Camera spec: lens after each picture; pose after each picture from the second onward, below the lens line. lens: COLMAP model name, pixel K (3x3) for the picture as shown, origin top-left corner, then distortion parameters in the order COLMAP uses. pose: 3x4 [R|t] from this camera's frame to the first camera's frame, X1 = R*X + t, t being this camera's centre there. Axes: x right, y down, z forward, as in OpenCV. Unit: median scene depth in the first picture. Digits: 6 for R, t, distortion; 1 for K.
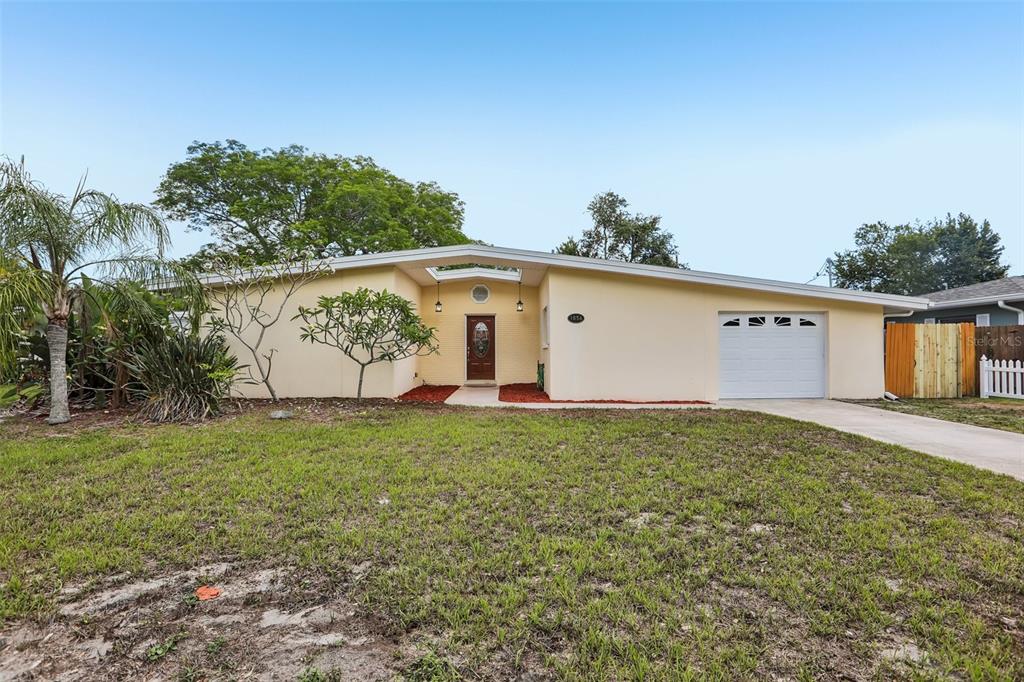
lens RADIAL K [[469.2, 0, 512.4], [0, 469.2, 341.9], [0, 0, 1]] dist [-0.012682, 0.004011]
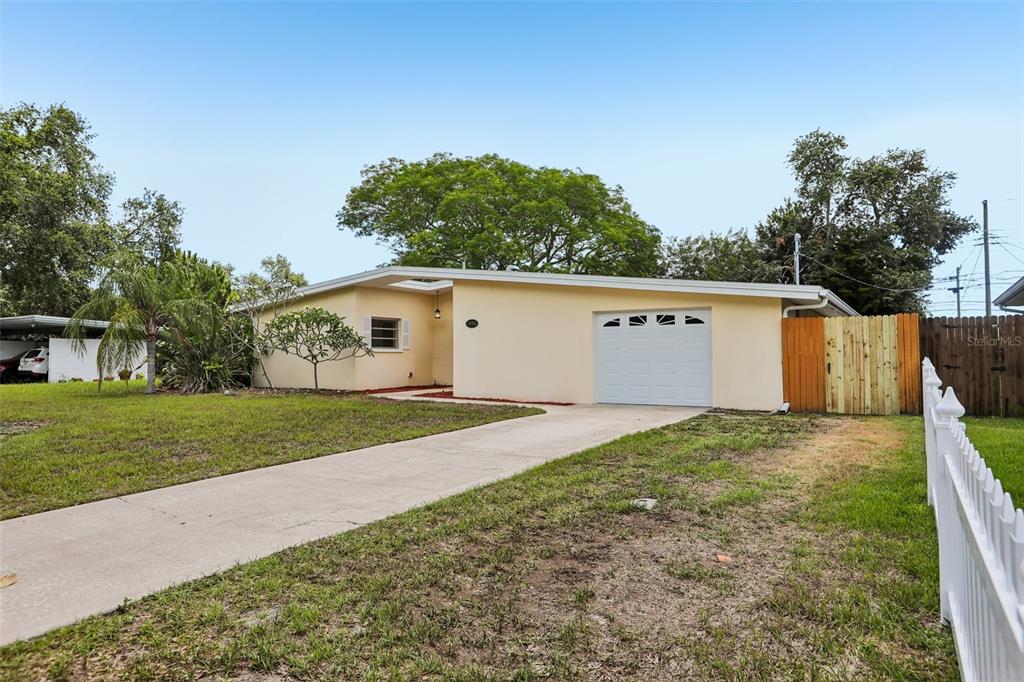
lens RADIAL K [[644.3, 0, 513.3], [0, 644.3, 346.6], [0, 0, 1]] dist [-0.005263, -0.003263]
pose [[0.838225, -0.008704, -0.545255, 1.007616], [0.009695, 0.999952, -0.001058, 0.006061], [0.545238, -0.004400, 0.838270, -0.196772]]
